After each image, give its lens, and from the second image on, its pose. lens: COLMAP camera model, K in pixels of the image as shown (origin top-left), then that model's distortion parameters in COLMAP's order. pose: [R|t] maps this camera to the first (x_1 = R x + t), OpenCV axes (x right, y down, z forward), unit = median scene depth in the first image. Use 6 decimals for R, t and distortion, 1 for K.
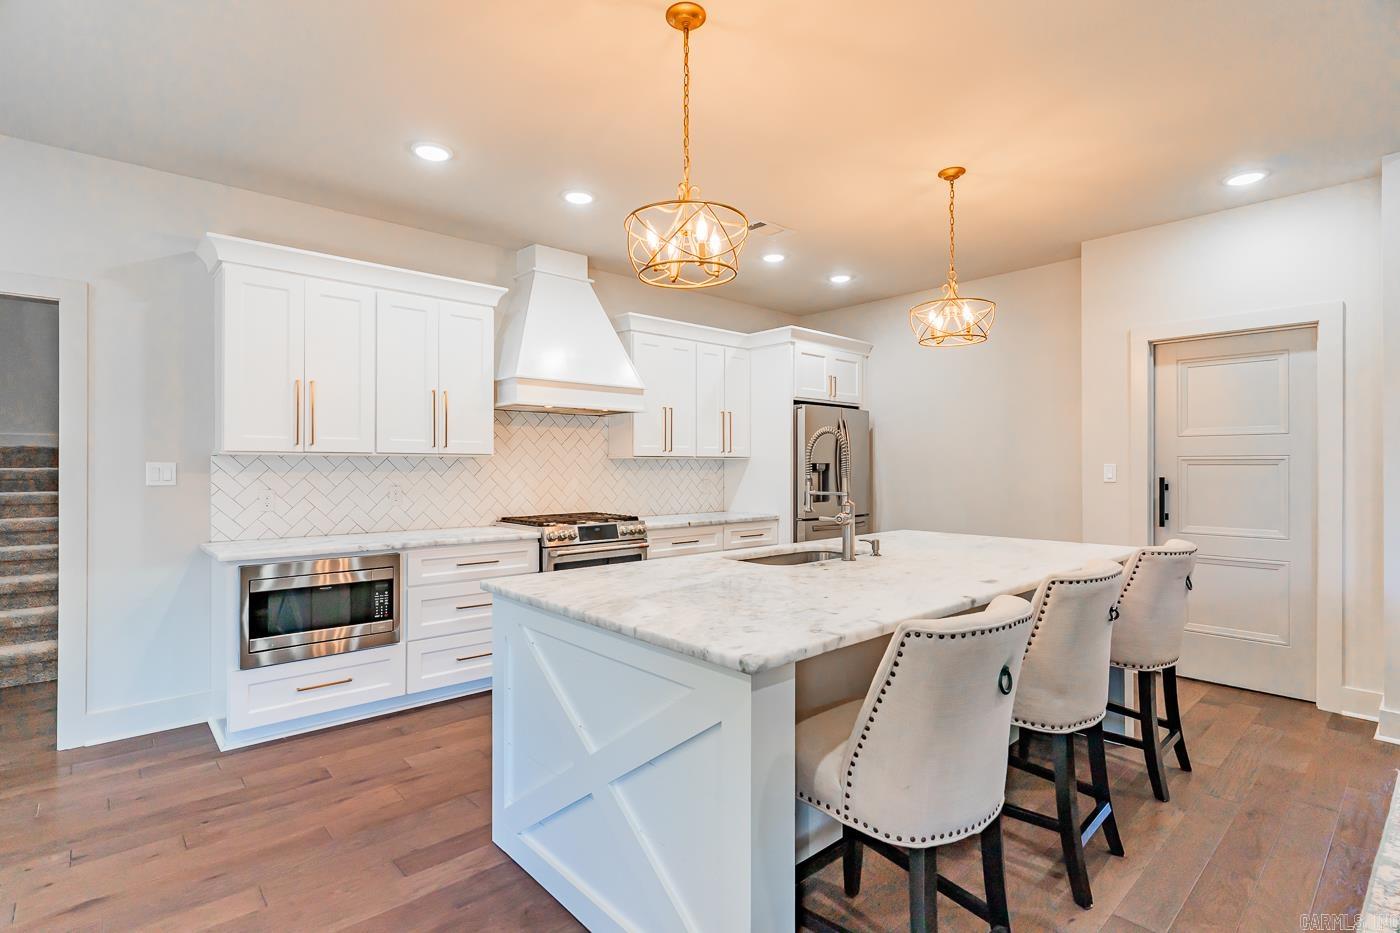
lens RADIAL K [[680.7, 0, 694.9], [0, 680.7, 466.0], [0, 0, 1]] dist [0.002618, -0.000591]
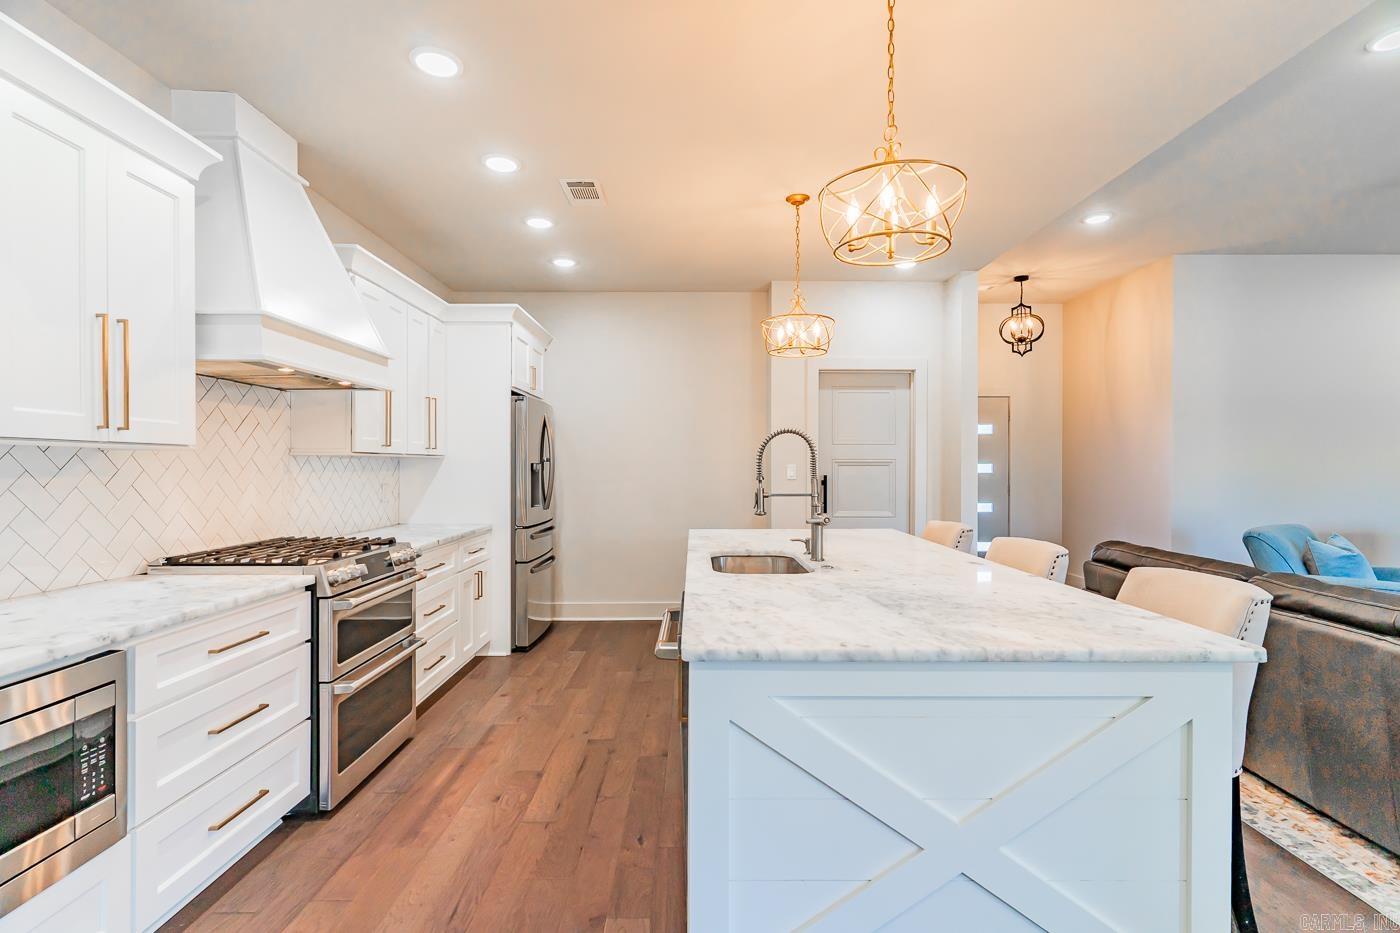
lens RADIAL K [[670.0, 0, 699.4], [0, 670.0, 469.1], [0, 0, 1]] dist [-0.000863, 0.000828]
pose [[0.664173, -0.002072, 0.747576, -0.427086], [0.000041, 0.999996, 0.002735, 0.001256], [-0.747579, -0.001786, 0.664171, 0.323819]]
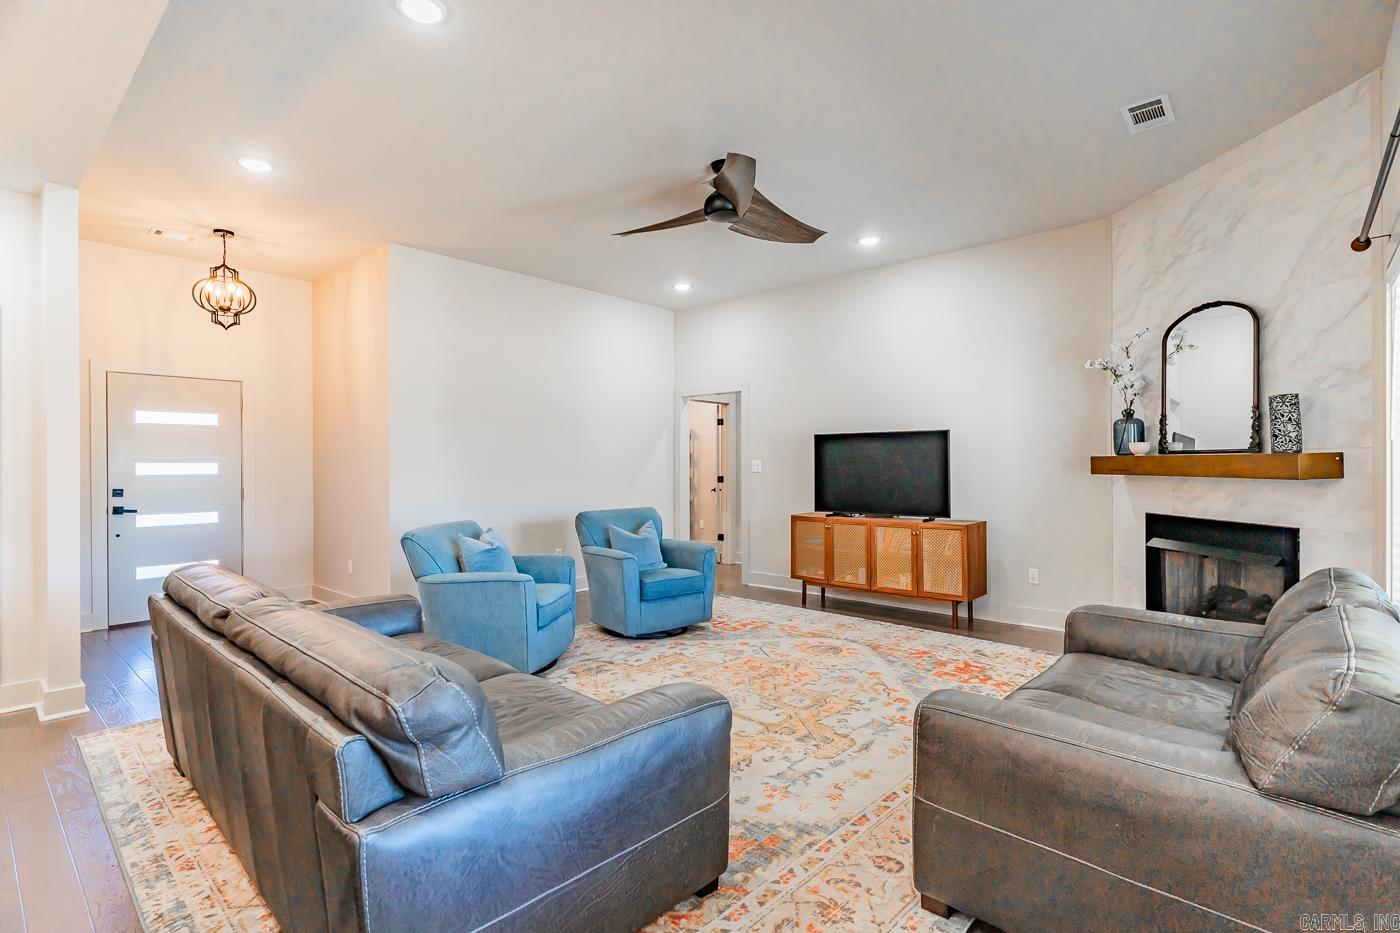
lens RADIAL K [[668.4, 0, 696.1], [0, 668.4, 465.4], [0, 0, 1]] dist [0.001178, 0.000025]
pose [[-0.114388, -0.002134, 0.993434, -0.128730], [0.006156, 0.999977, 0.002857, 0.000522], [-0.993417, 0.006443, -0.114372, 0.072142]]
